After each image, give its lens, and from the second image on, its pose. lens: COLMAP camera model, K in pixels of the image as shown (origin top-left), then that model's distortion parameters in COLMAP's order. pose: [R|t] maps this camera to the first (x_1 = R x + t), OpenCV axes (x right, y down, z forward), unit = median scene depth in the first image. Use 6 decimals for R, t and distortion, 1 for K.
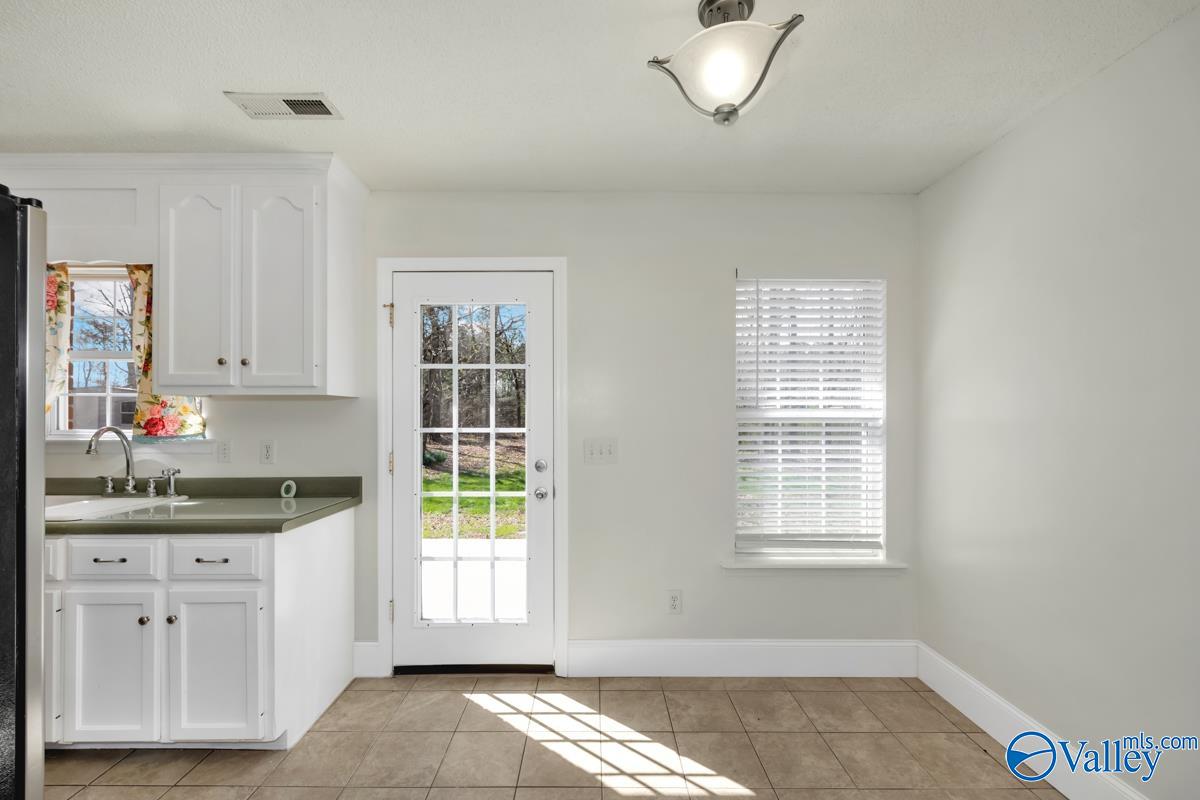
lens RADIAL K [[484.5, 0, 594.1], [0, 484.5, 400.8], [0, 0, 1]] dist [0.000725, 0.000292]
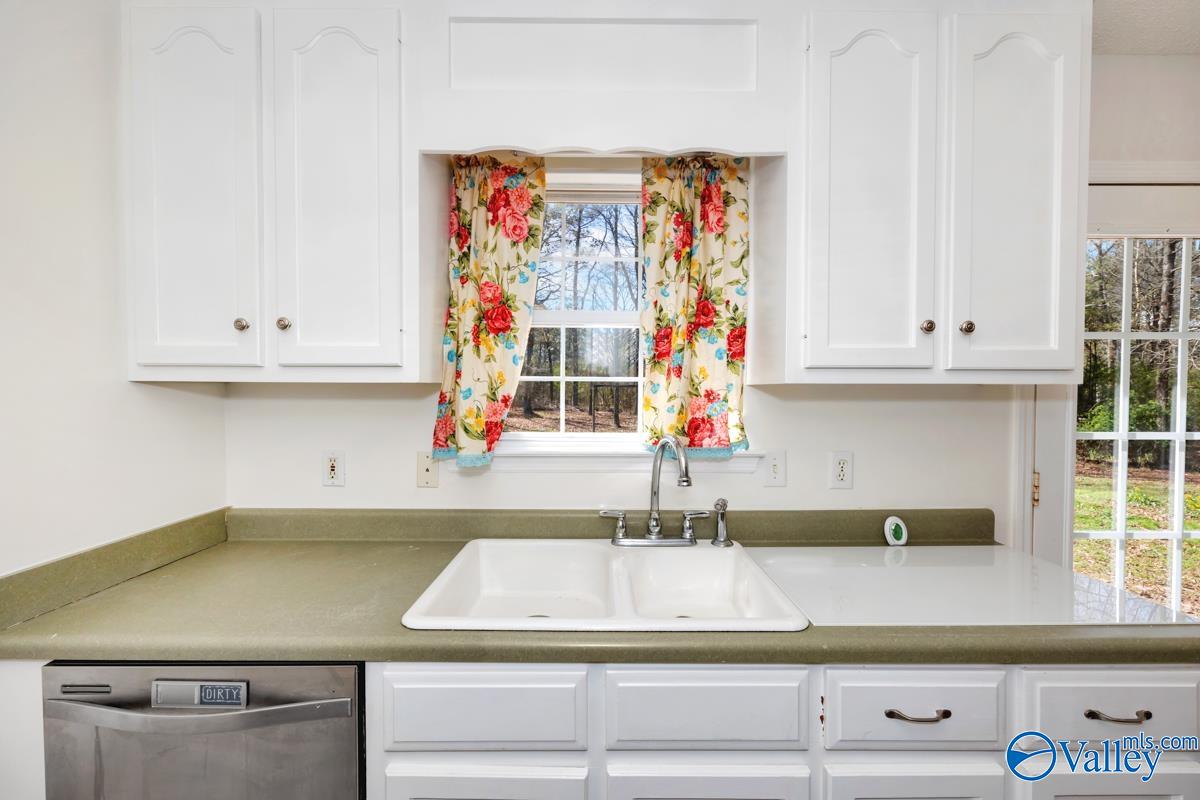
lens RADIAL K [[498.1, 0, 628.8], [0, 498.1, 394.1], [0, 0, 1]] dist [0.000910, 0.000227]
pose [[0.999855, 0.005045, -0.016289, -0.968534], [-0.004288, 0.998925, 0.046167, -0.024009], [0.016504, -0.046091, 0.998801, 0.358409]]
